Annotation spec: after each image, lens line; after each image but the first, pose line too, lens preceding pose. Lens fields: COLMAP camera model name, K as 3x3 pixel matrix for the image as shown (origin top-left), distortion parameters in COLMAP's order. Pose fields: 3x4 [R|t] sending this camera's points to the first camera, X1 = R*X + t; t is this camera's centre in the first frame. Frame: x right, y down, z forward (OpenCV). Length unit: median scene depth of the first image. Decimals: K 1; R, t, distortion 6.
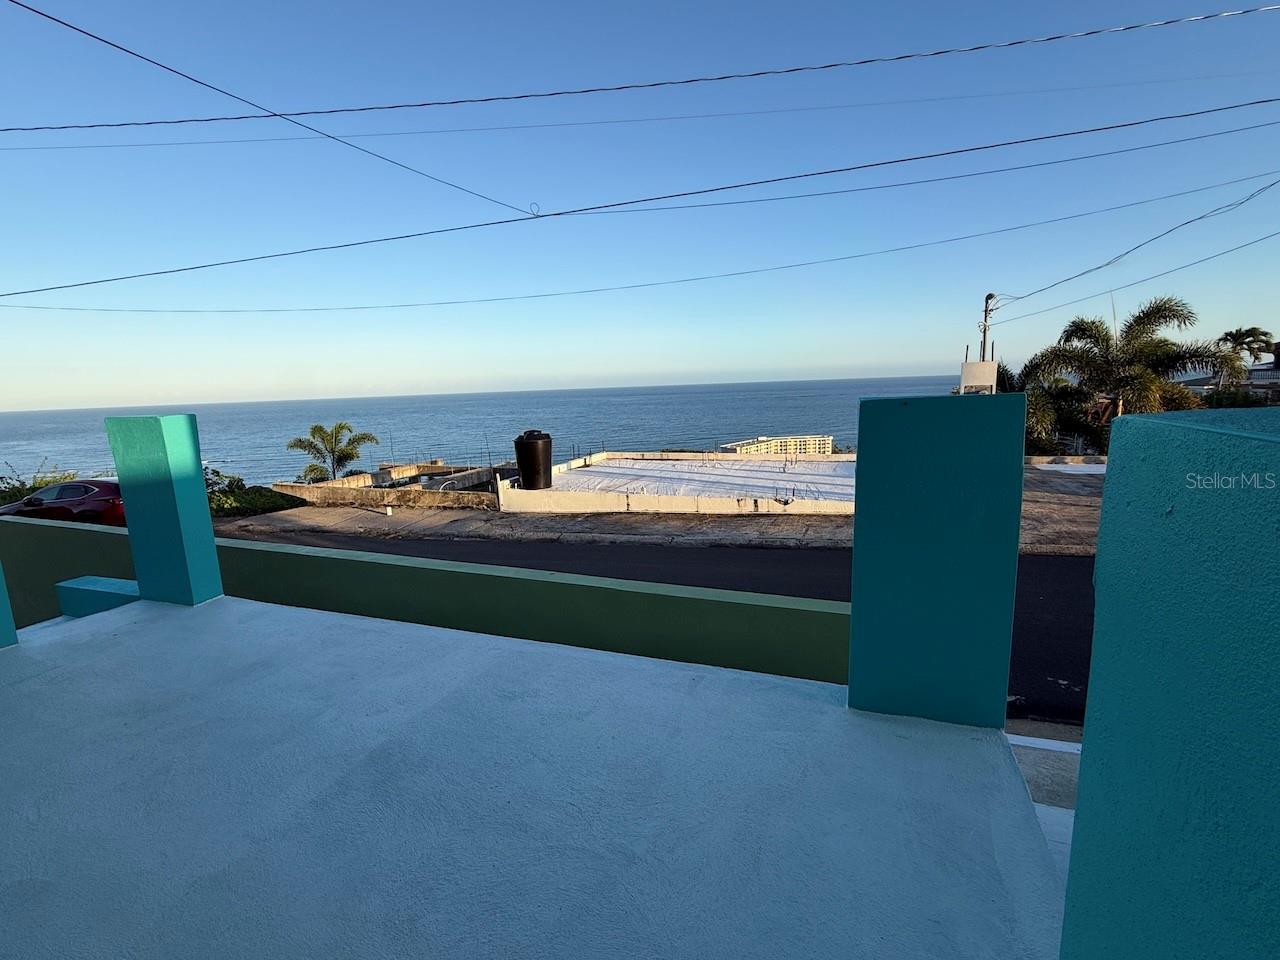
lens RADIAL K [[562.7, 0, 640.9], [0, 562.7, 481.8], [0, 0, 1]] dist [-0.004586, -0.000450]
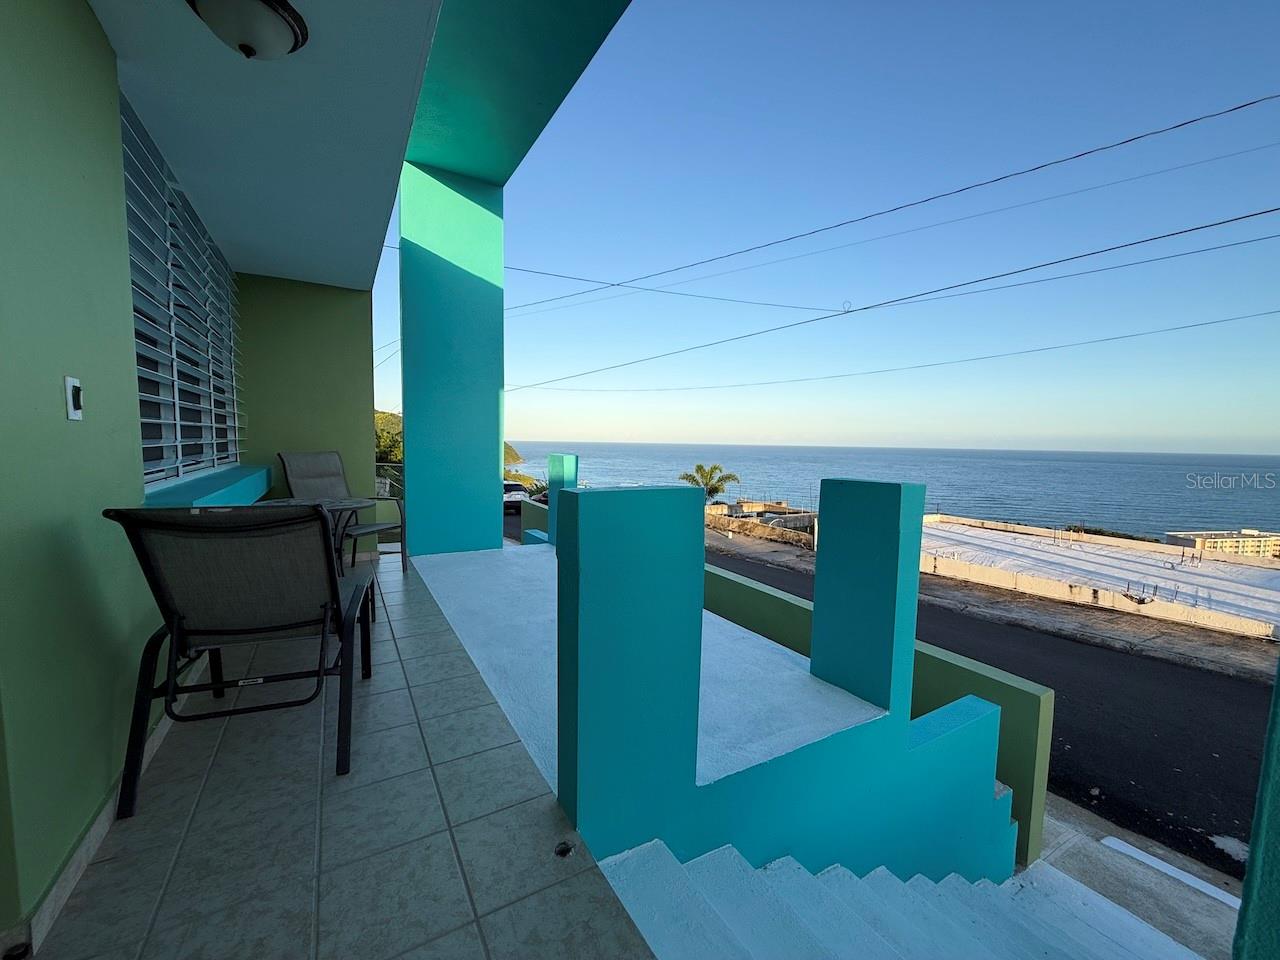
lens RADIAL K [[508.4, 0, 638.3], [0, 508.4, 484.4], [0, 0, 1]] dist [-0.001671, 0.000731]
pose [[0.776259, 0.104484, -0.621695, 0.104410], [-0.153434, 0.987828, -0.025564, -0.000610], [0.611457, 0.115234, 0.782842, -0.056636]]
